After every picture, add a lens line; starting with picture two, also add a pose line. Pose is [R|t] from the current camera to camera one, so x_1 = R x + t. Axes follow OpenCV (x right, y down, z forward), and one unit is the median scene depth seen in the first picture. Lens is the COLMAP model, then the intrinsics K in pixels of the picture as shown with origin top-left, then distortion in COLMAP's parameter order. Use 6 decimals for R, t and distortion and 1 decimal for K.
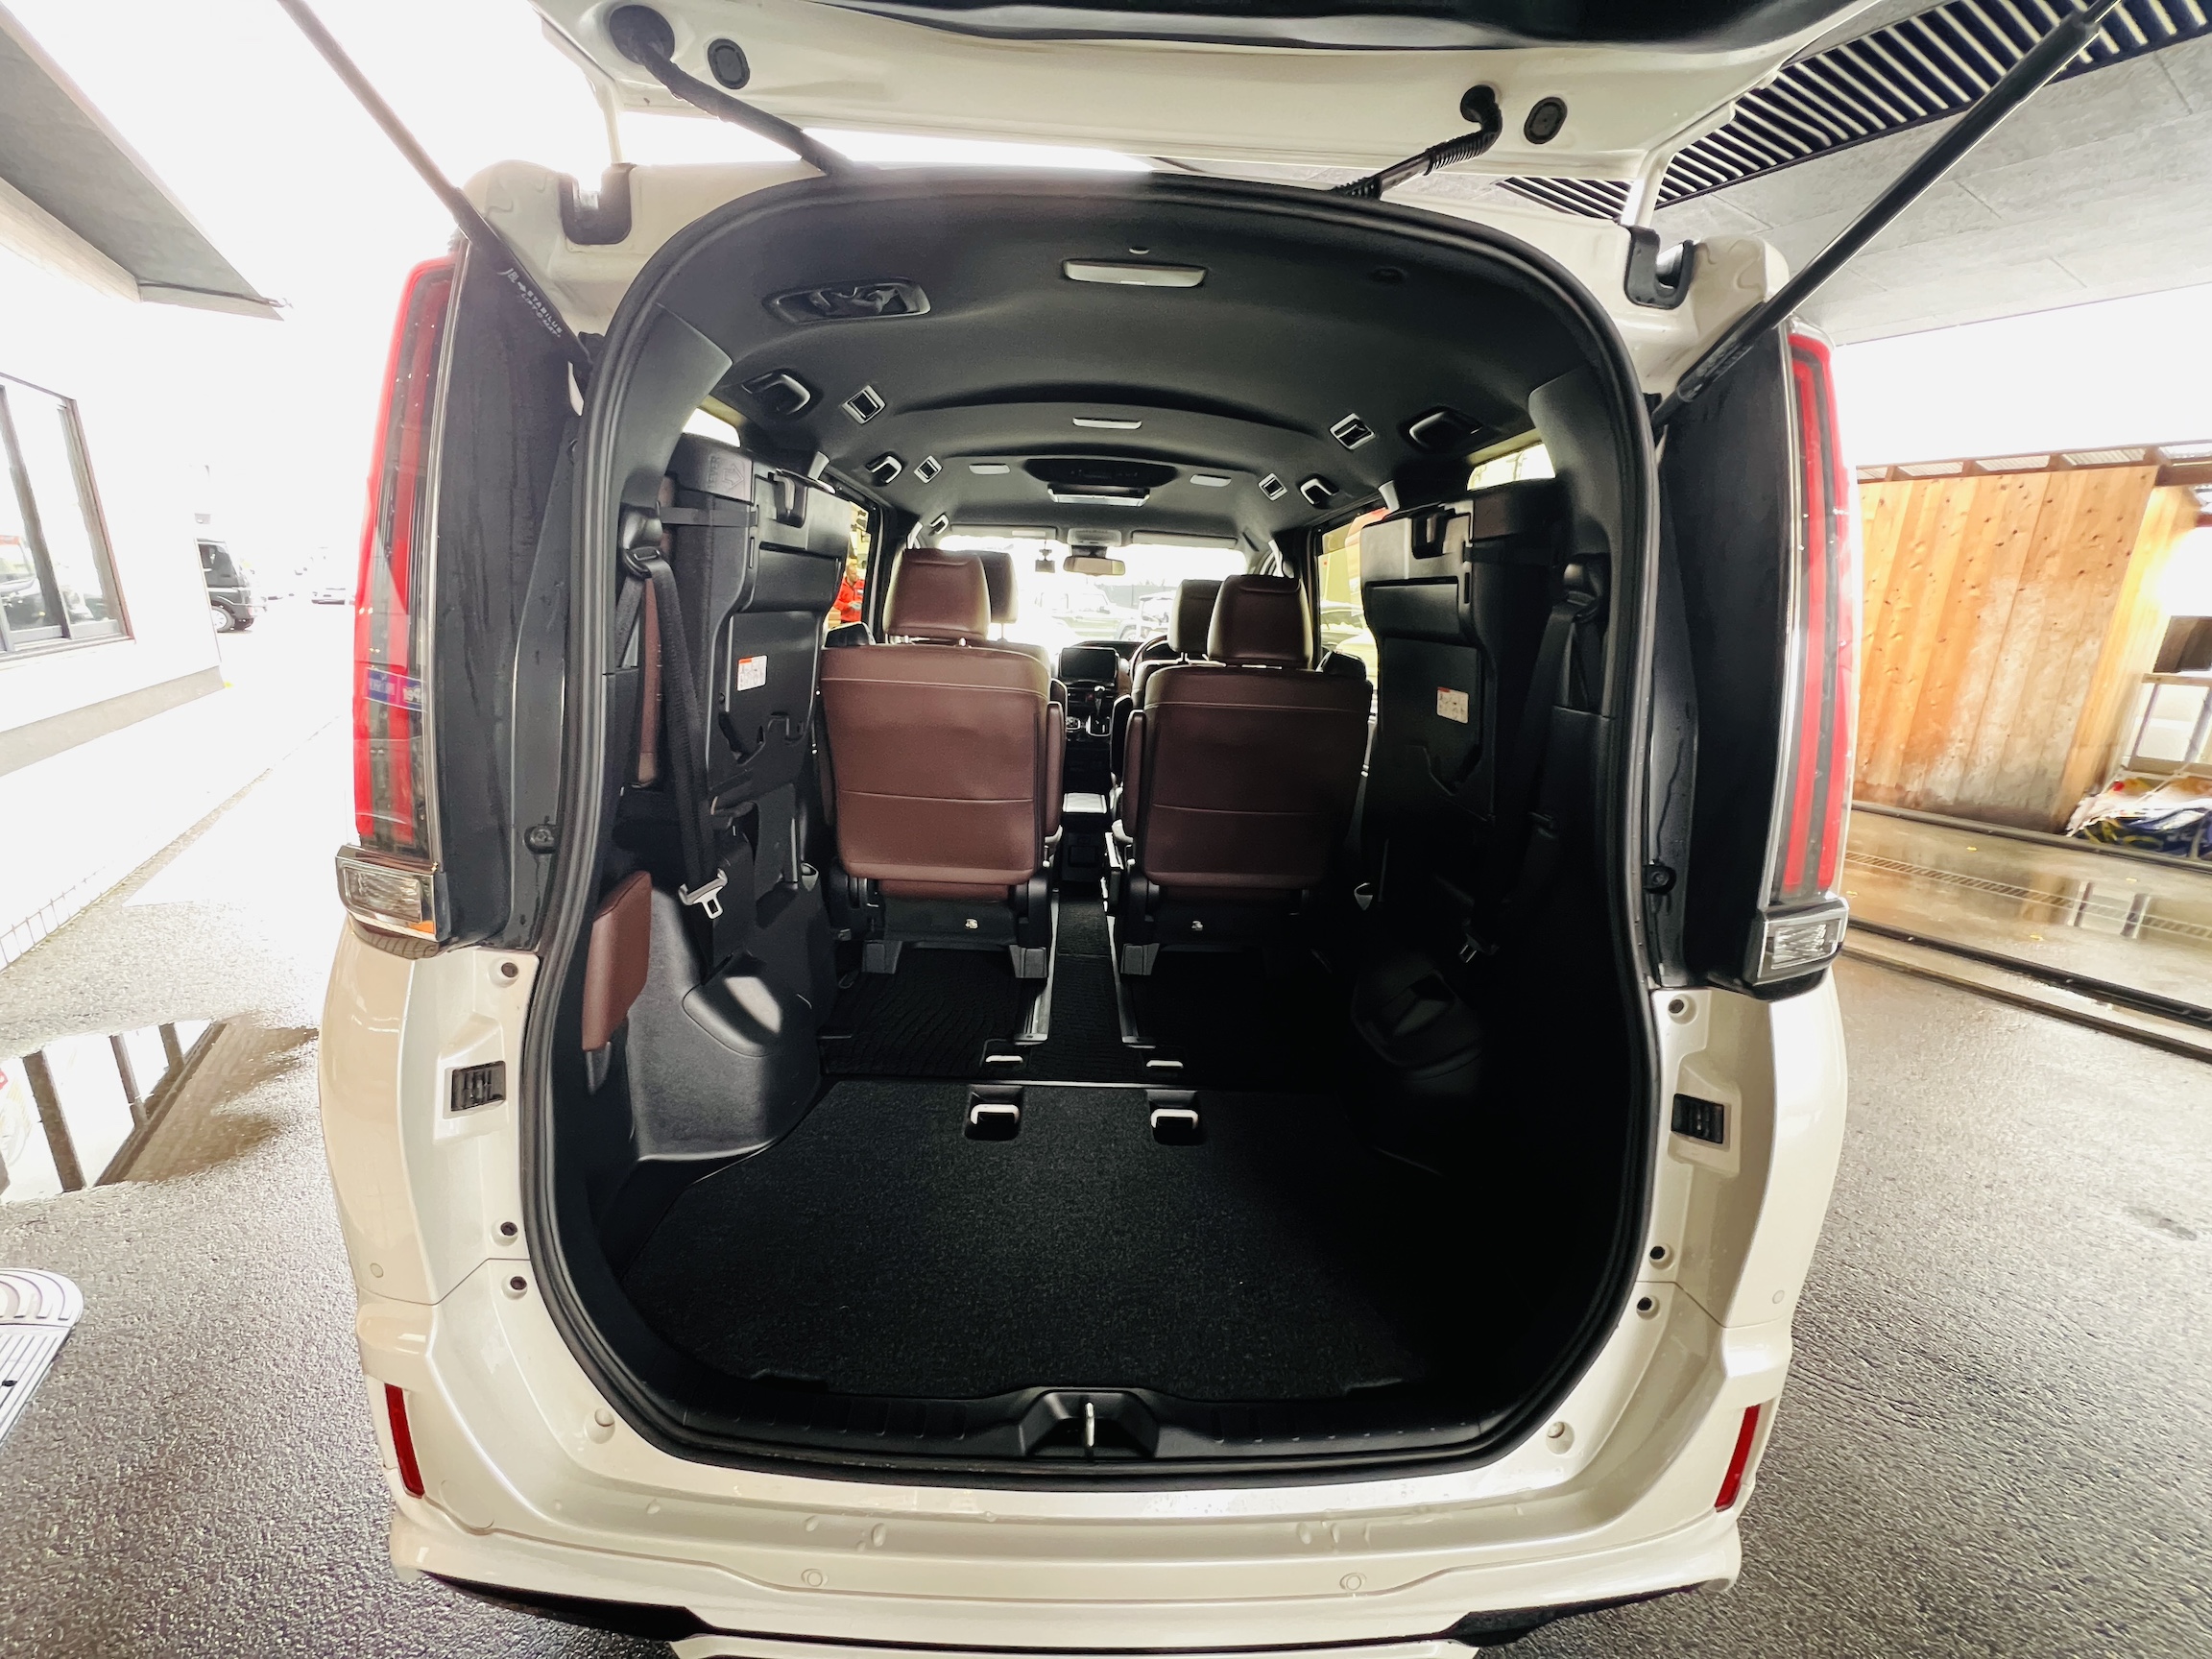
lens RADIAL K [[880.7, 0, 1103.2], [0, 880.7, 817.3], [0, 0, 1]] dist [-0.003649, 0.000737]
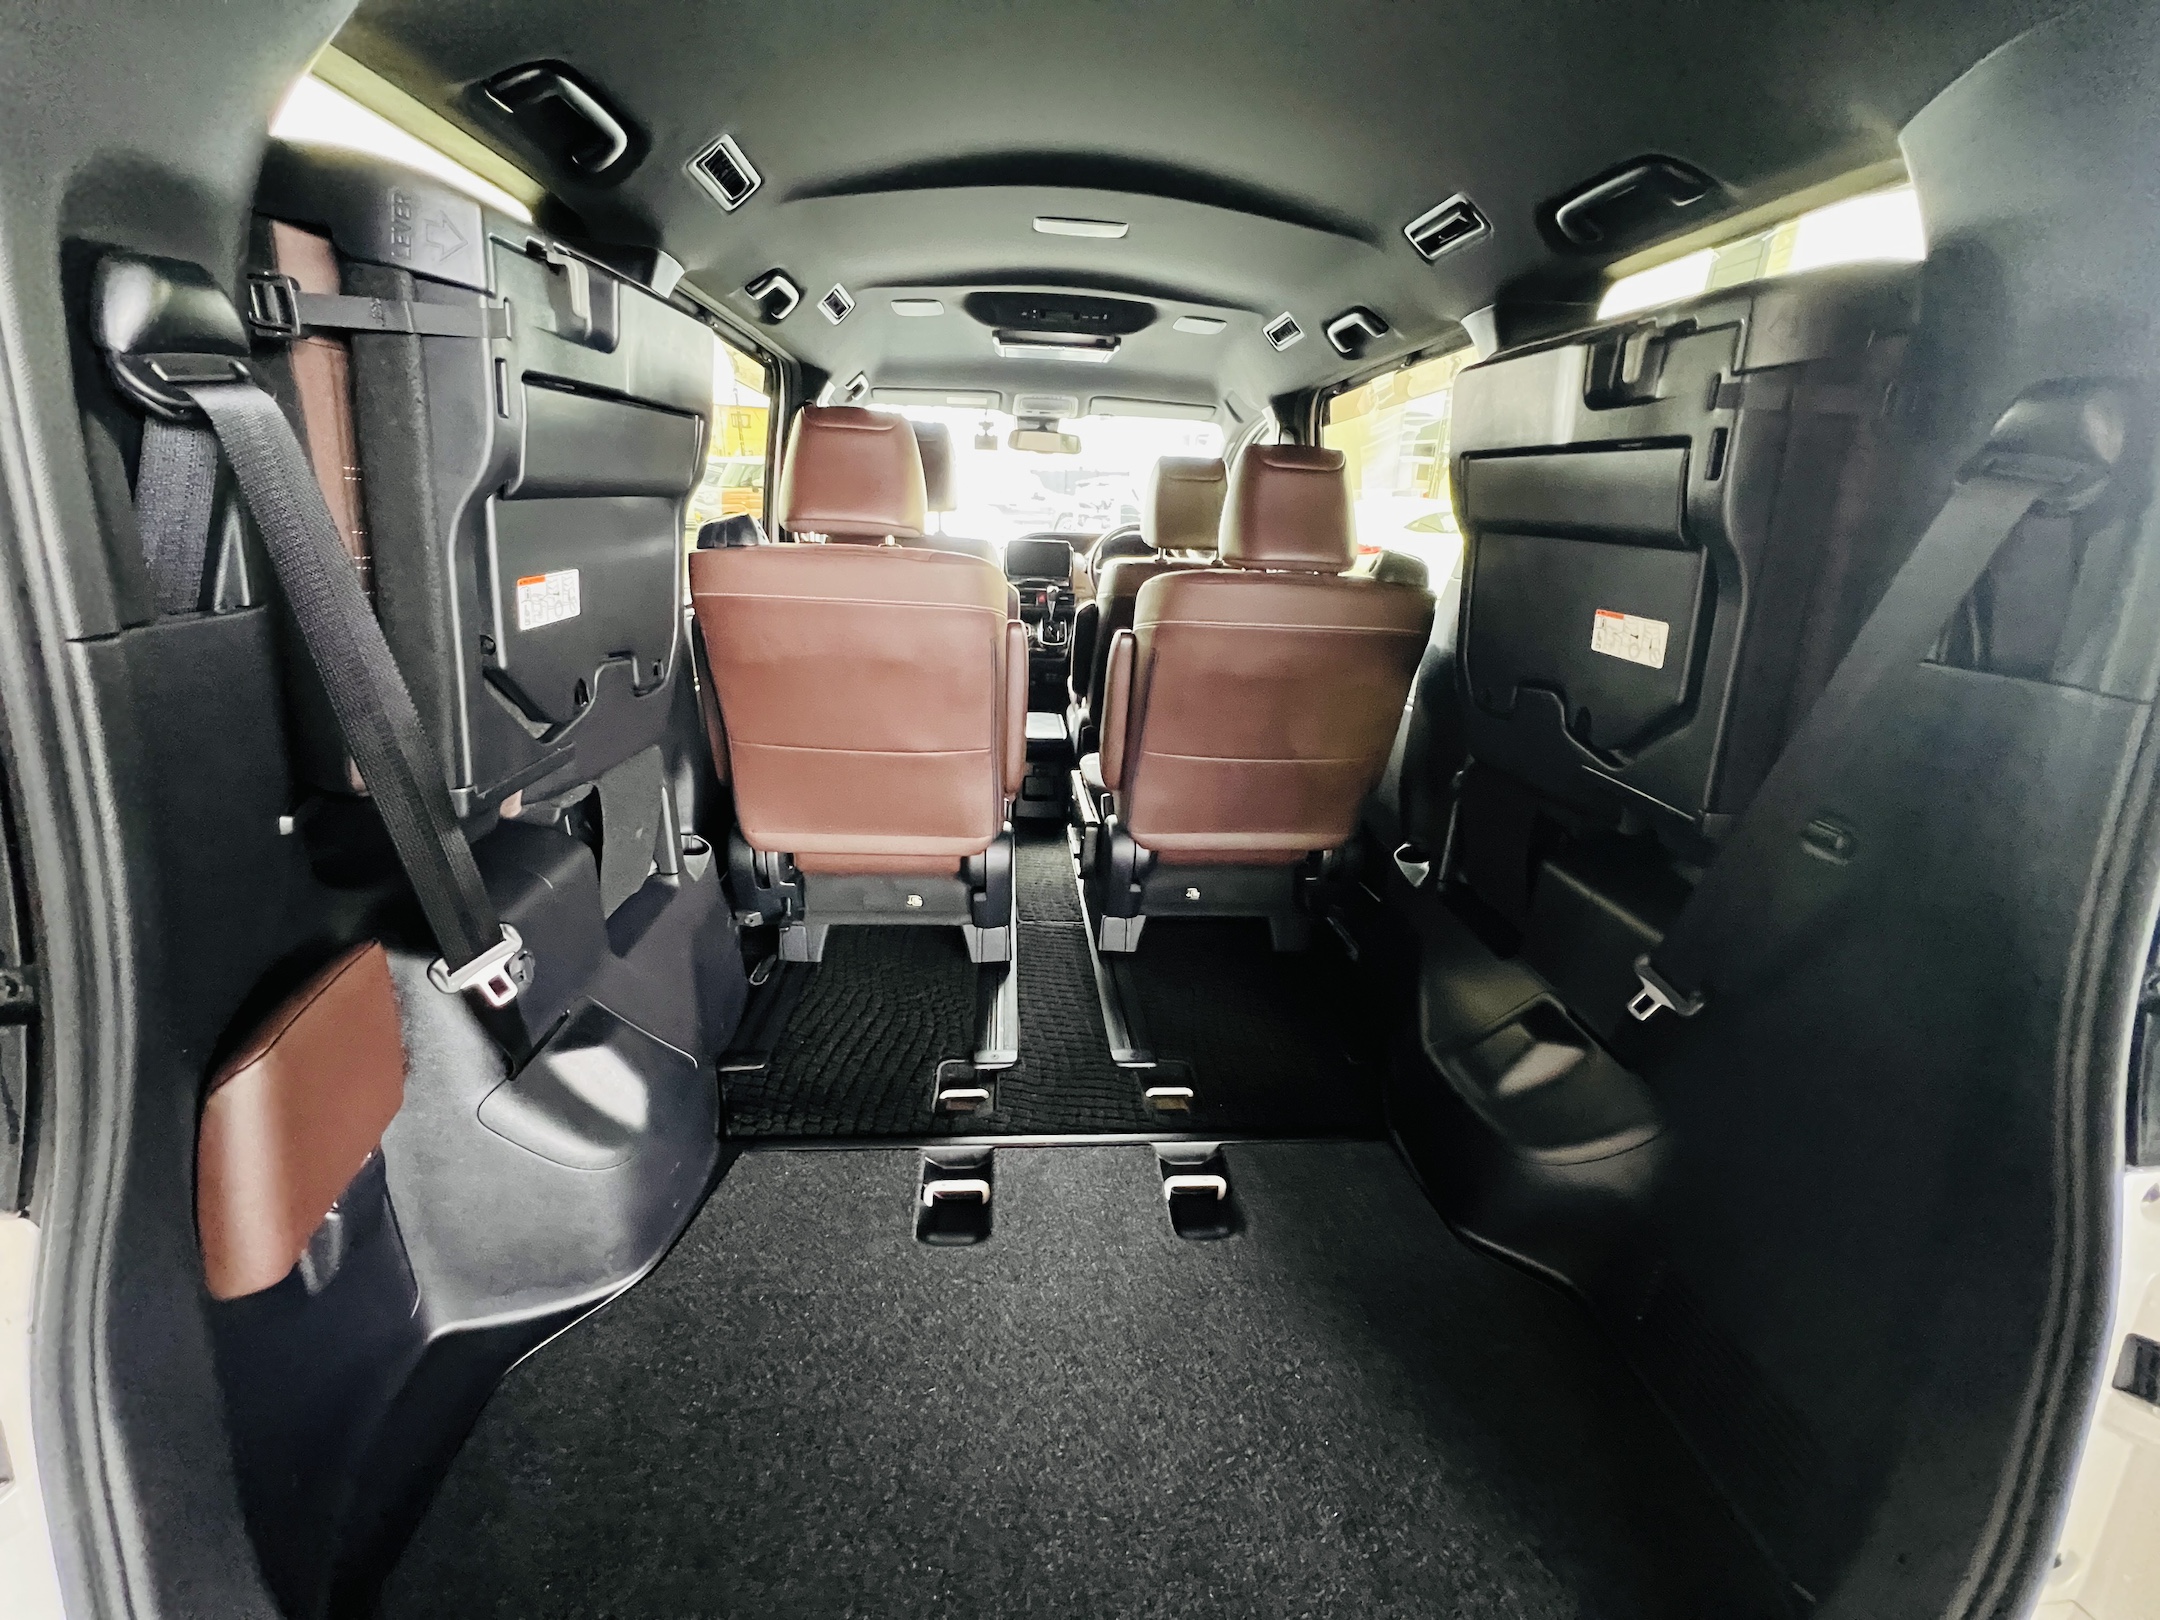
lens RADIAL K [[860.0, 0, 1078.1], [0, 860.0, 802.2], [0, 0, 1]] dist [-0.003649, 0.000737]
pose [[0.998873, -0.017818, 0.043995, -0.043531], [0.012878, 0.993833, 0.110134, -0.066379], [-0.045686, -0.109443, 0.992943, 0.291057]]
